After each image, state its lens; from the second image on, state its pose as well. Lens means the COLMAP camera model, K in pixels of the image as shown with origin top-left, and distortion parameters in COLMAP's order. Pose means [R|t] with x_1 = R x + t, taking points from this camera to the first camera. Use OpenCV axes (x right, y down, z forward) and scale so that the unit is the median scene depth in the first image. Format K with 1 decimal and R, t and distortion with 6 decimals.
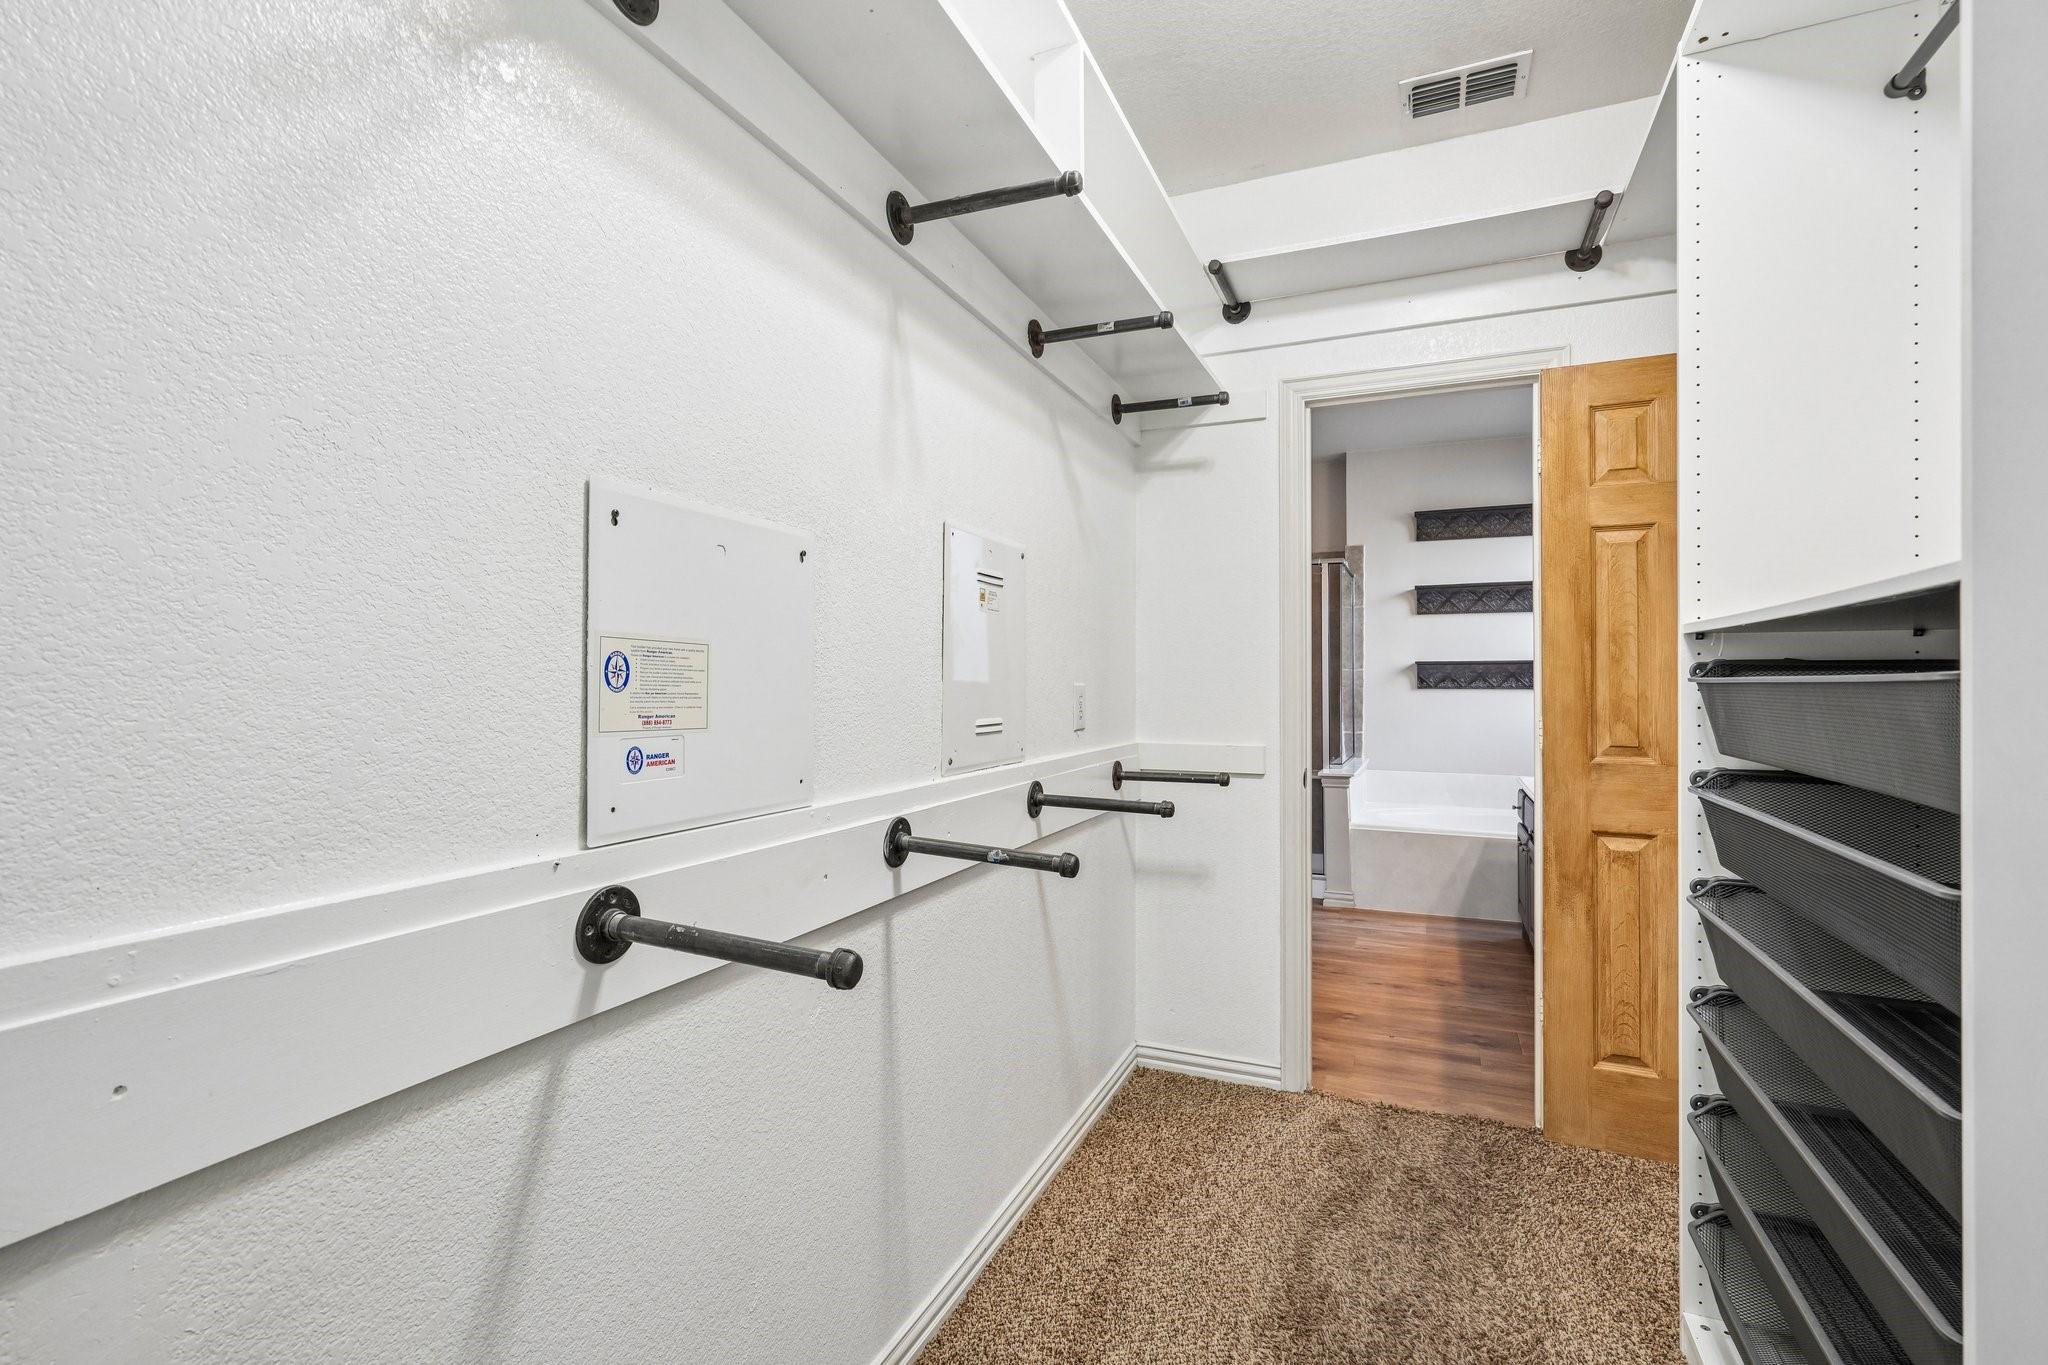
lens RADIAL K [[925.6, 0, 1024.0], [0, 925.6, 682.5], [0, 0, 1]] dist [-0.000730, -0.000254]
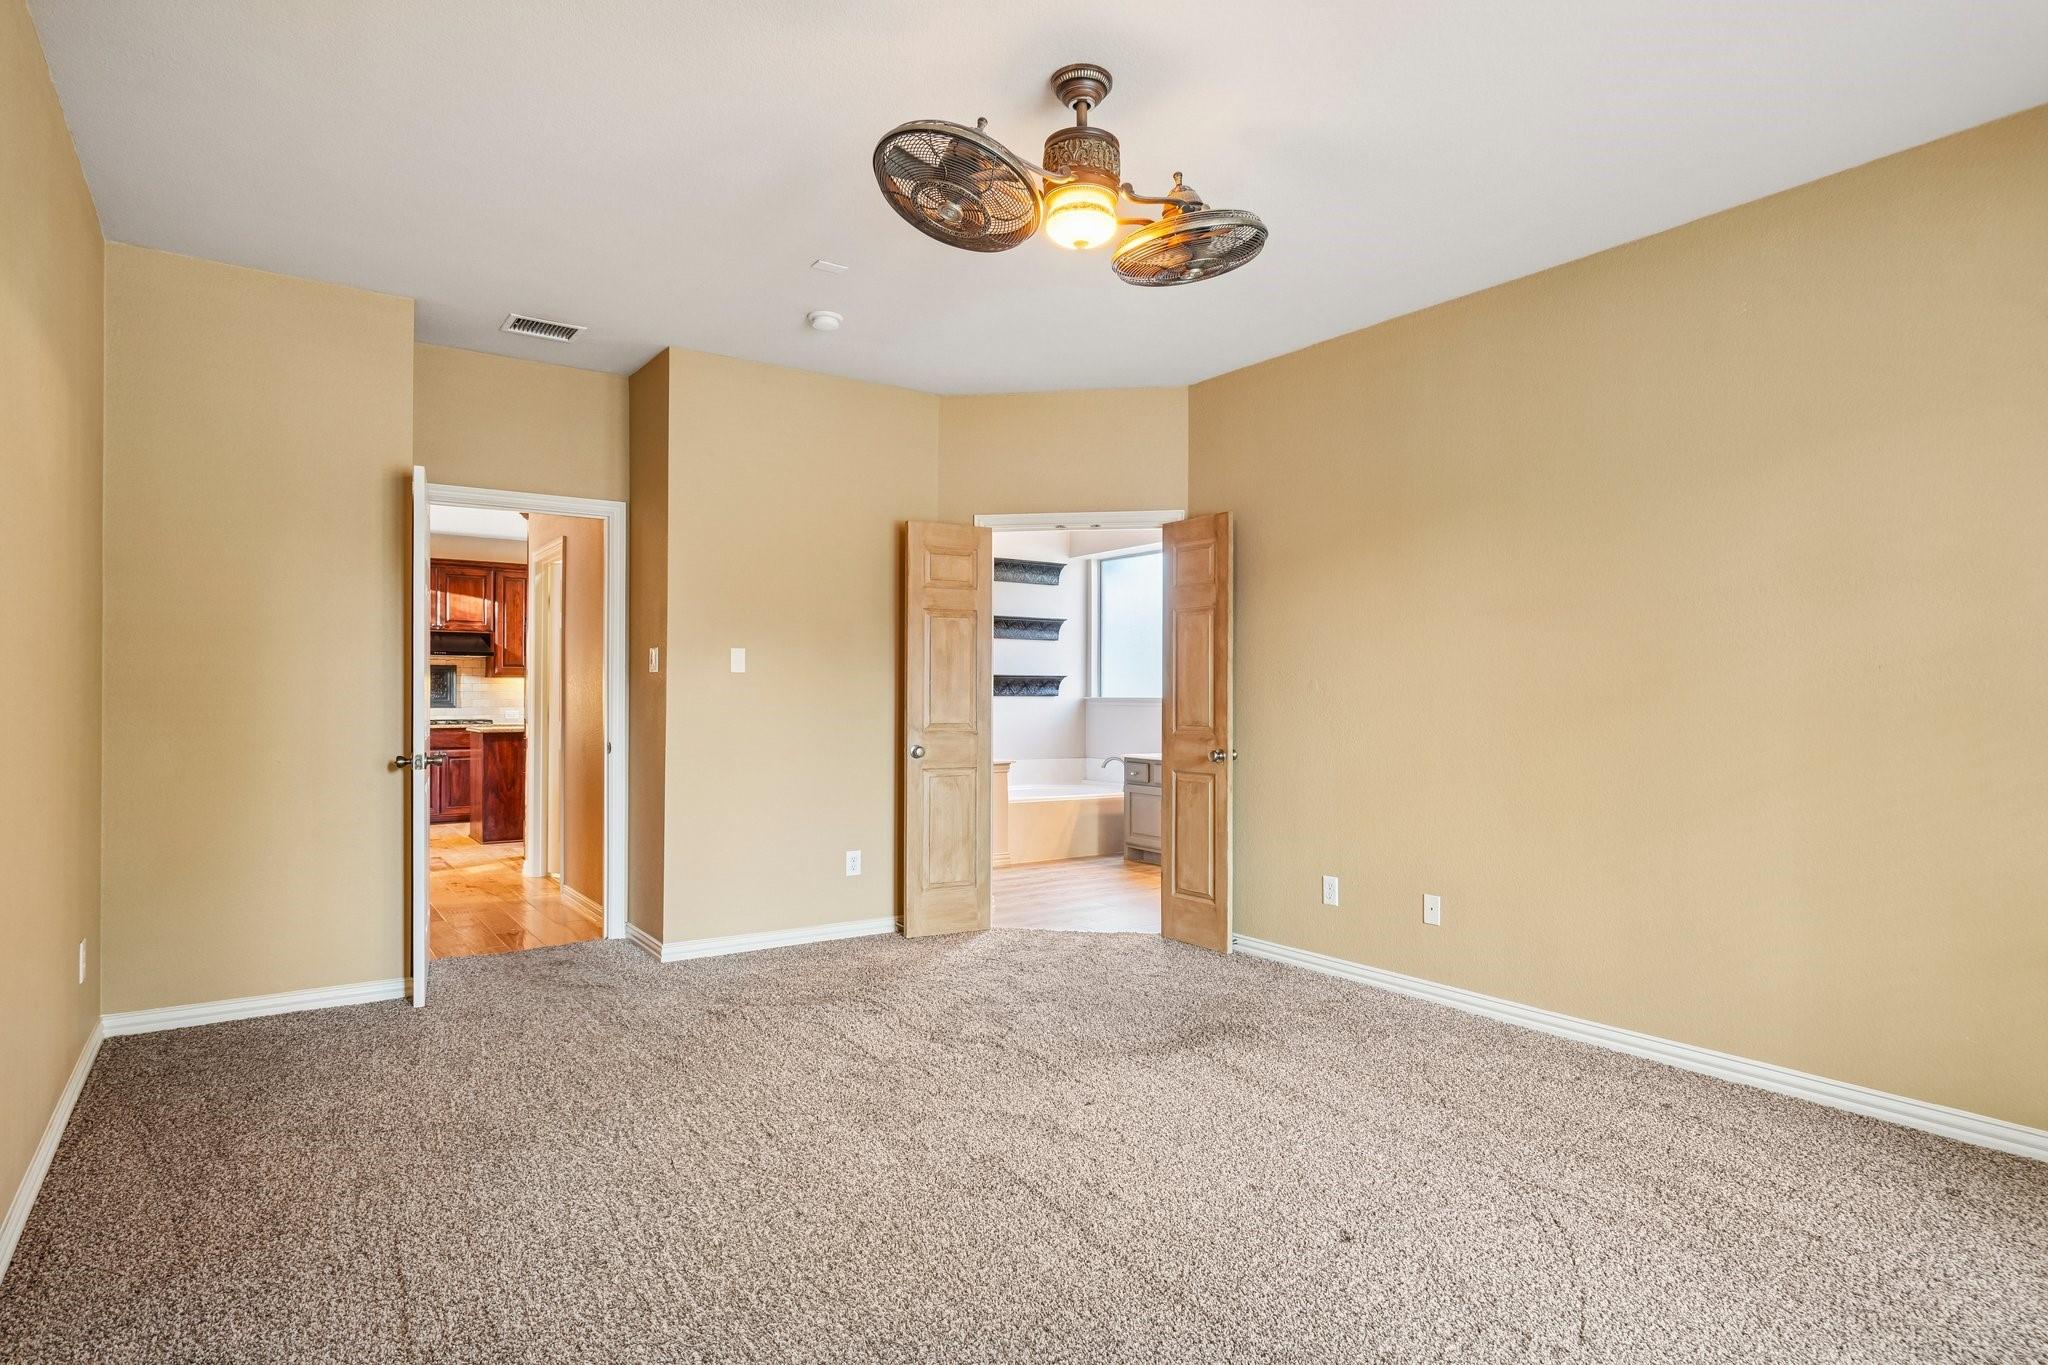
lens RADIAL K [[1128.2, 0, 1024.0], [0, 1128.2, 682.5], [0, 0, 1]] dist [0.000042, -0.000006]
pose [[0.528667, 0.010533, 0.848764, -0.870892], [-0.000097, 0.999924, -0.012349, 0.007884], [-0.848829, 0.006446, 0.528628, 0.130371]]
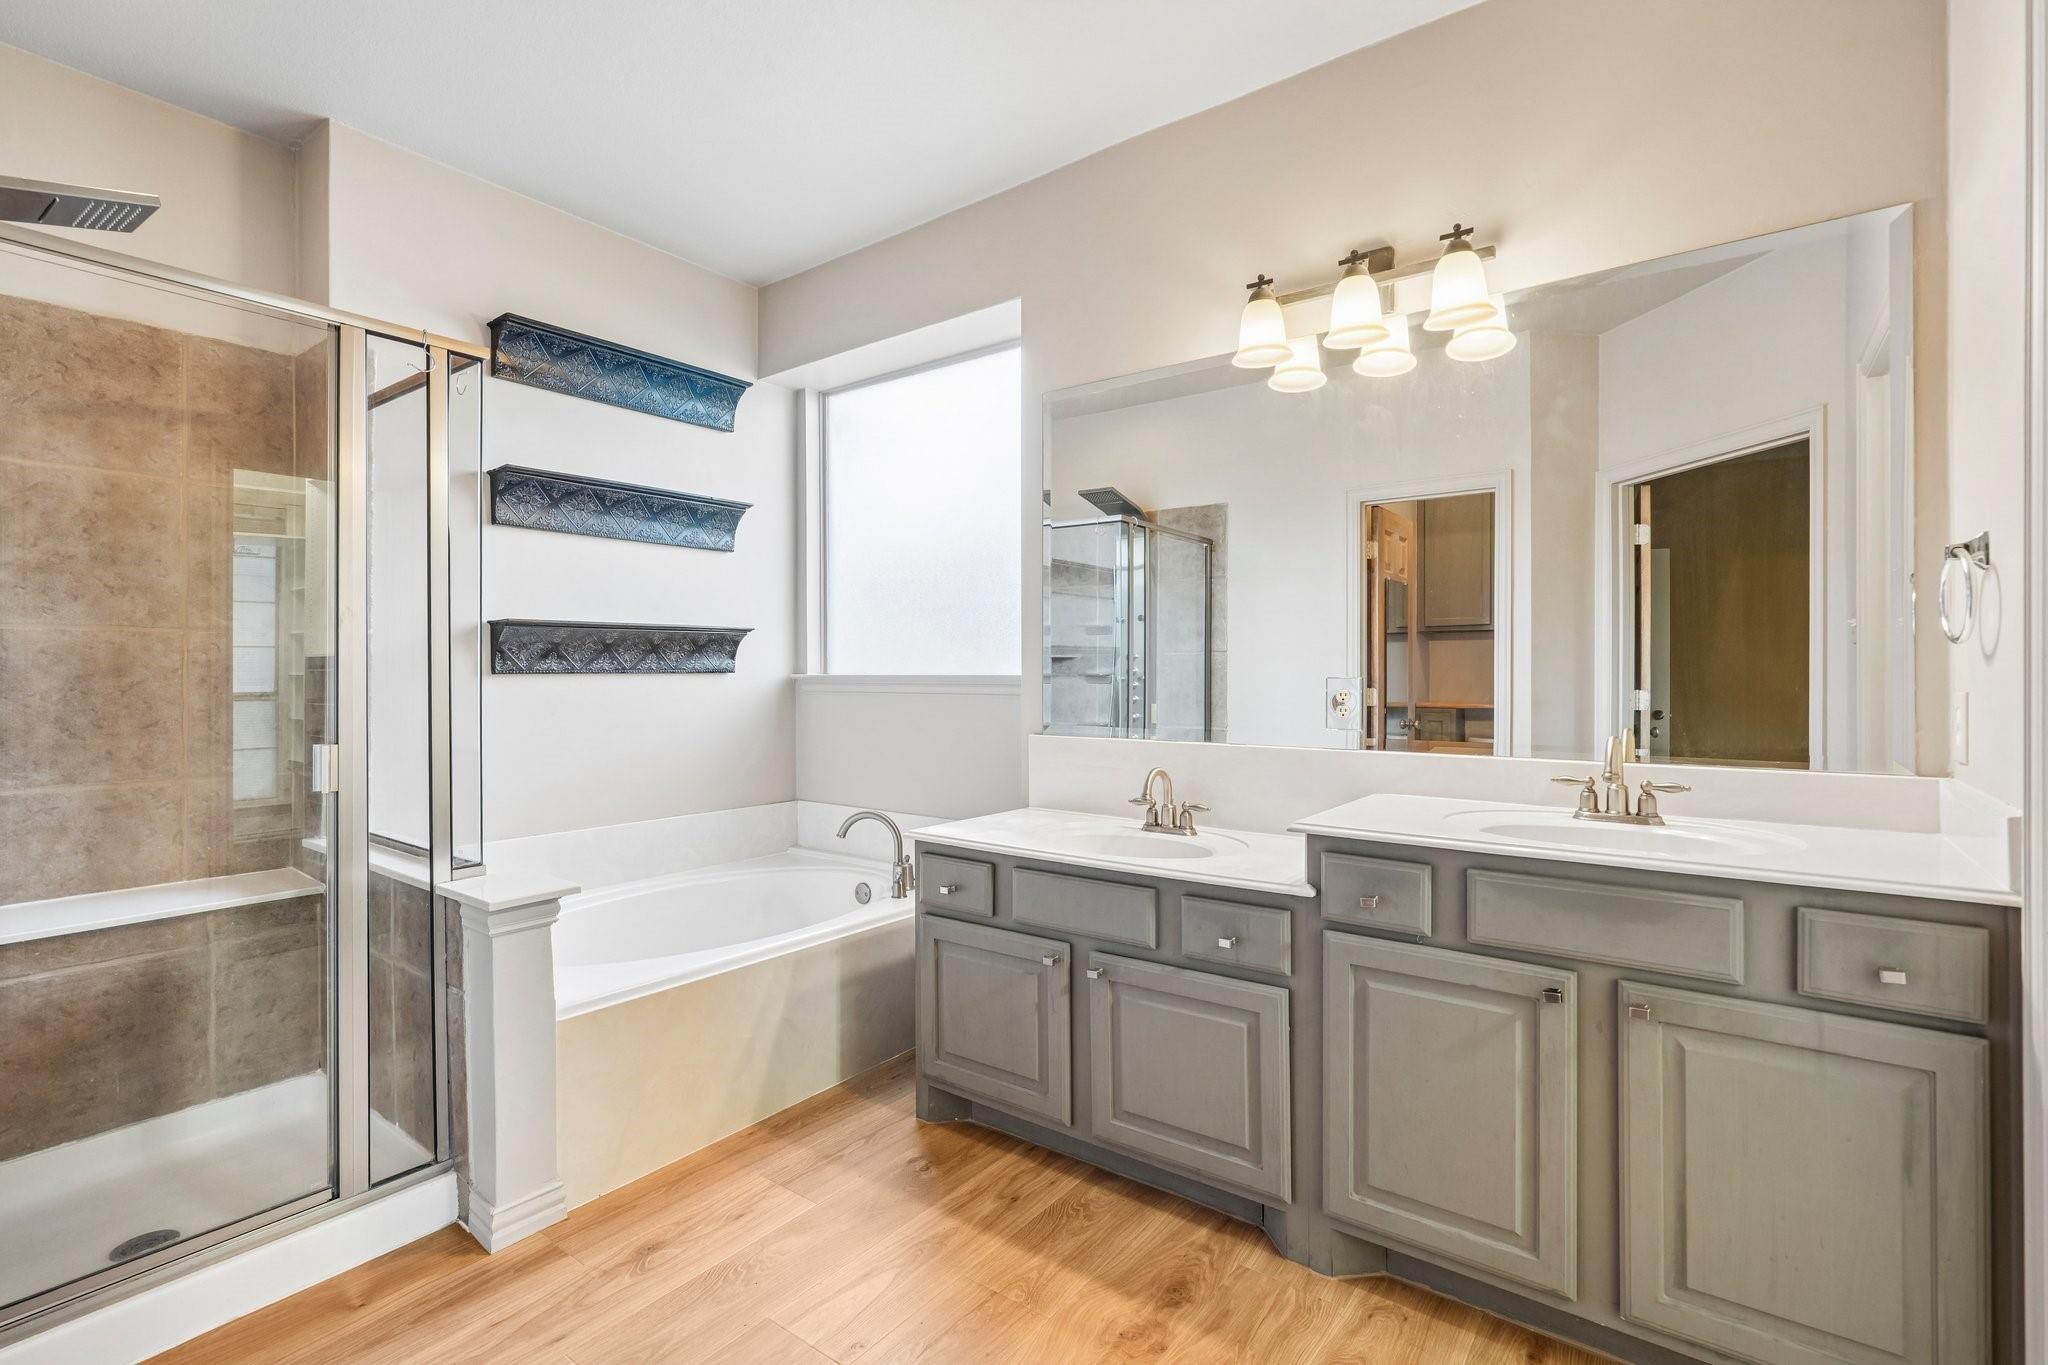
lens RADIAL K [[943.1, 0, 1026.5], [0, 943.1, 661.6], [0, 0, 1]] dist [0.001006, -0.000027]
pose [[0.237721, 0.001287, 0.971333, 0.003480], [0.008664, 0.999957, -0.003445, 0.003757], [-0.971295, 0.009234, 0.237700, 0.628221]]
